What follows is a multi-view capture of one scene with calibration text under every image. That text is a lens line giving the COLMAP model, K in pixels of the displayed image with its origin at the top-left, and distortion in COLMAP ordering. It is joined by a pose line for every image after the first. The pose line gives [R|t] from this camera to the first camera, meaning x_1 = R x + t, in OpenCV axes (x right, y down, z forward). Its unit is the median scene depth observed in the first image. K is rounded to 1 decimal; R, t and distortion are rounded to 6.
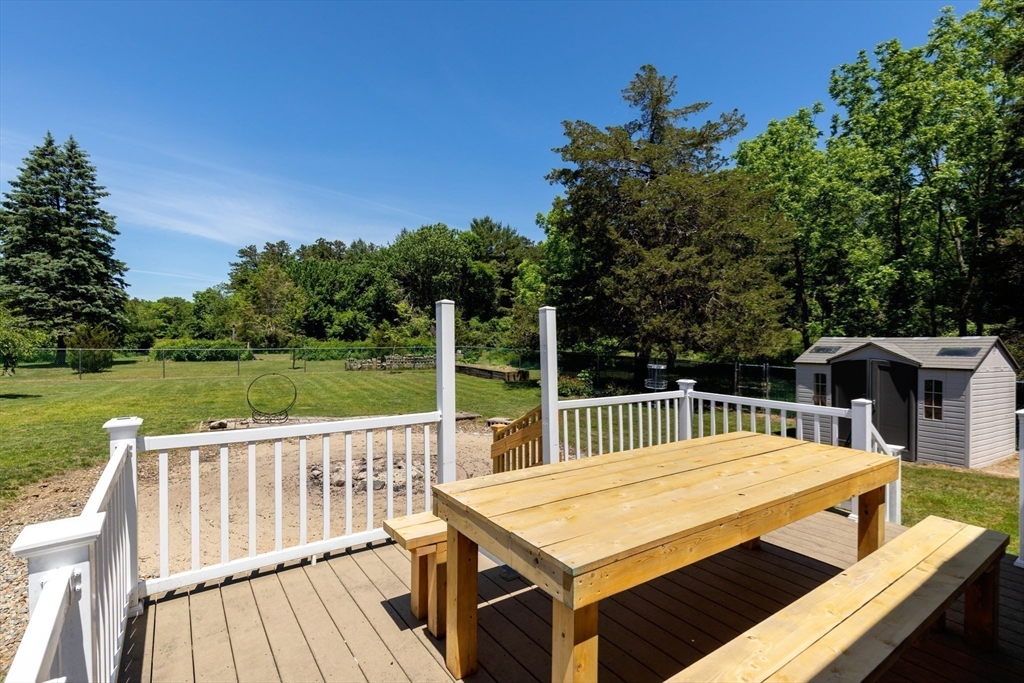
lens RADIAL K [[473.5, 0, 517.0], [0, 473.5, 338.4], [0, 0, 1]] dist [0.005236, -0.000037]
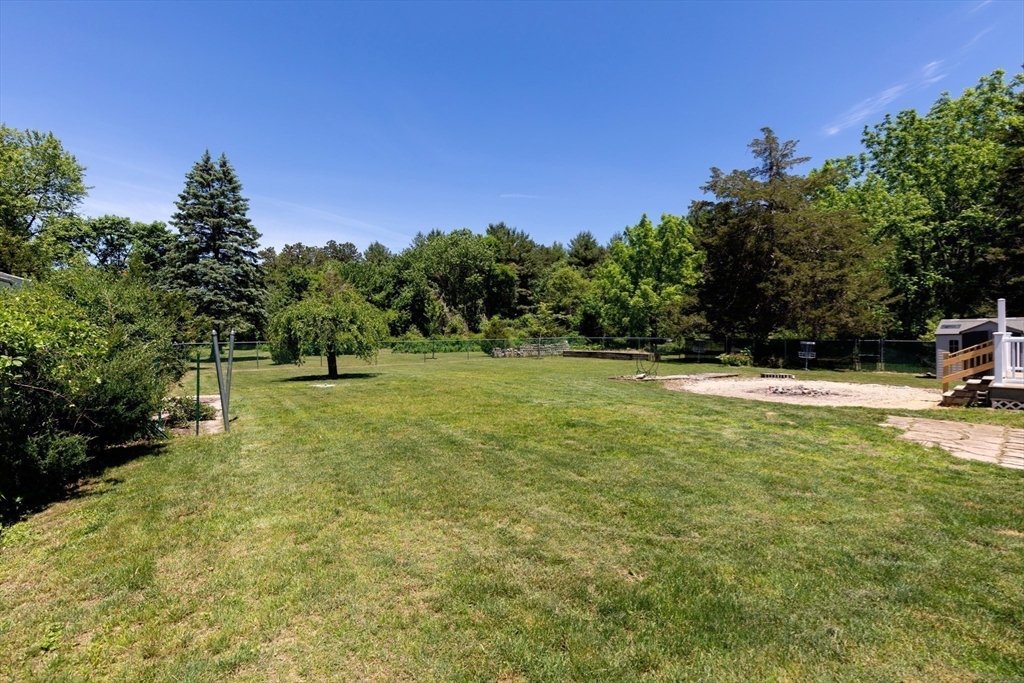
lens RADIAL K [[473.5, 0, 508.6], [0, 473.5, 343.2], [0, 0, 1]] dist [0.005236, -0.000037]
pose [[0.992972, -0.017229, 0.117088, -0.209395], [0.015790, 0.999788, 0.013206, 0.006690], [-0.117290, -0.011265, 0.993034, -0.094196]]
